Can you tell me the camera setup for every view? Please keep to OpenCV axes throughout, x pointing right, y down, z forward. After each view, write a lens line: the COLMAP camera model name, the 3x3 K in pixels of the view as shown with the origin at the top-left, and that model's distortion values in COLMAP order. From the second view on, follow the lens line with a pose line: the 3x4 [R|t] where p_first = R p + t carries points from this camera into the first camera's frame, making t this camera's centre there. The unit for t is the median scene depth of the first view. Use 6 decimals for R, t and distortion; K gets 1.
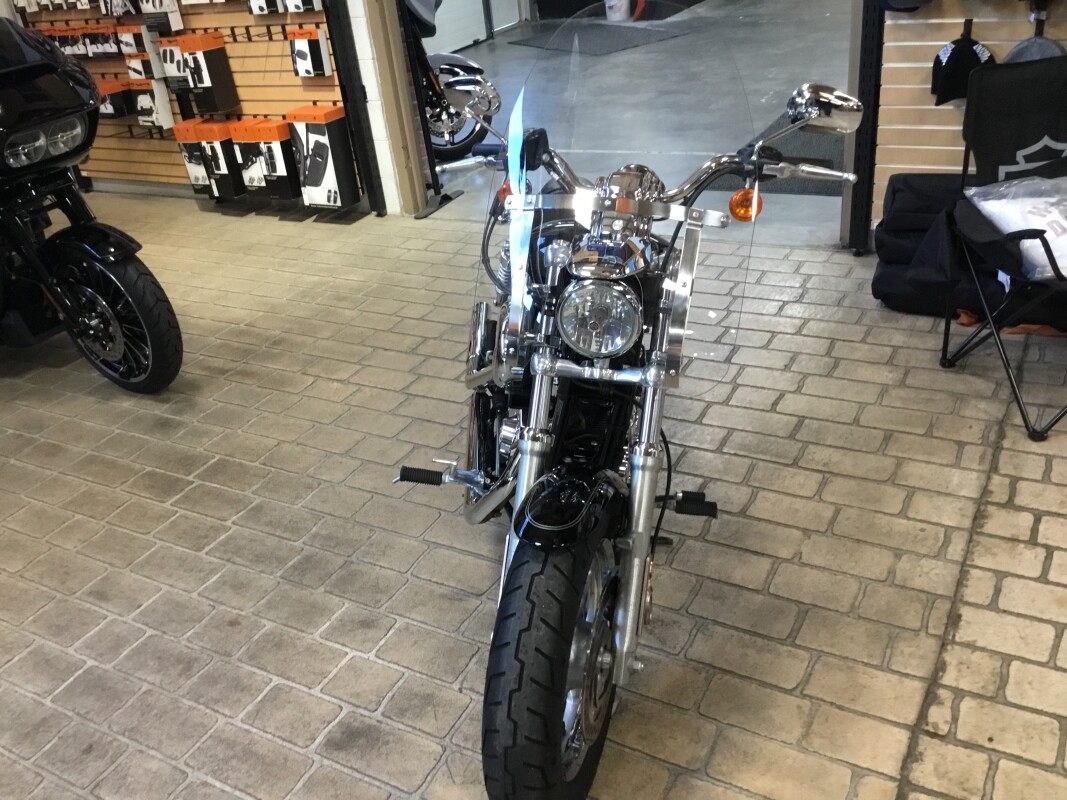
lens RADIAL K [[965.4, 0, 531.9], [0, 965.4, 402.1], [0, 0, 1]] dist [0.057149, -0.094388]
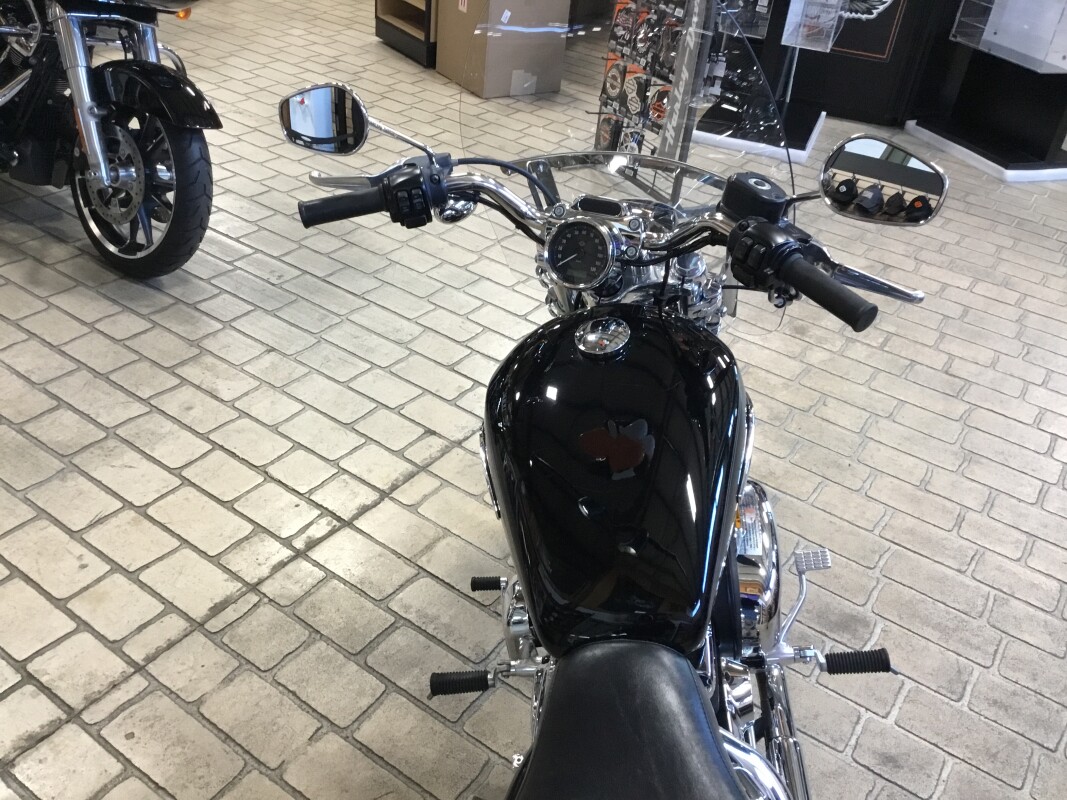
lens RADIAL K [[965.4, 0, 530.8], [0, 965.4, 401.4], [0, 0, 1]] dist [0.057149, -0.094388]
pose [[-0.995220, -0.048879, 0.084546, 0.071959], [0.052483, 0.462399, 0.885118, -0.671768], [-0.082357, 0.885324, -0.457623, 1.230405]]
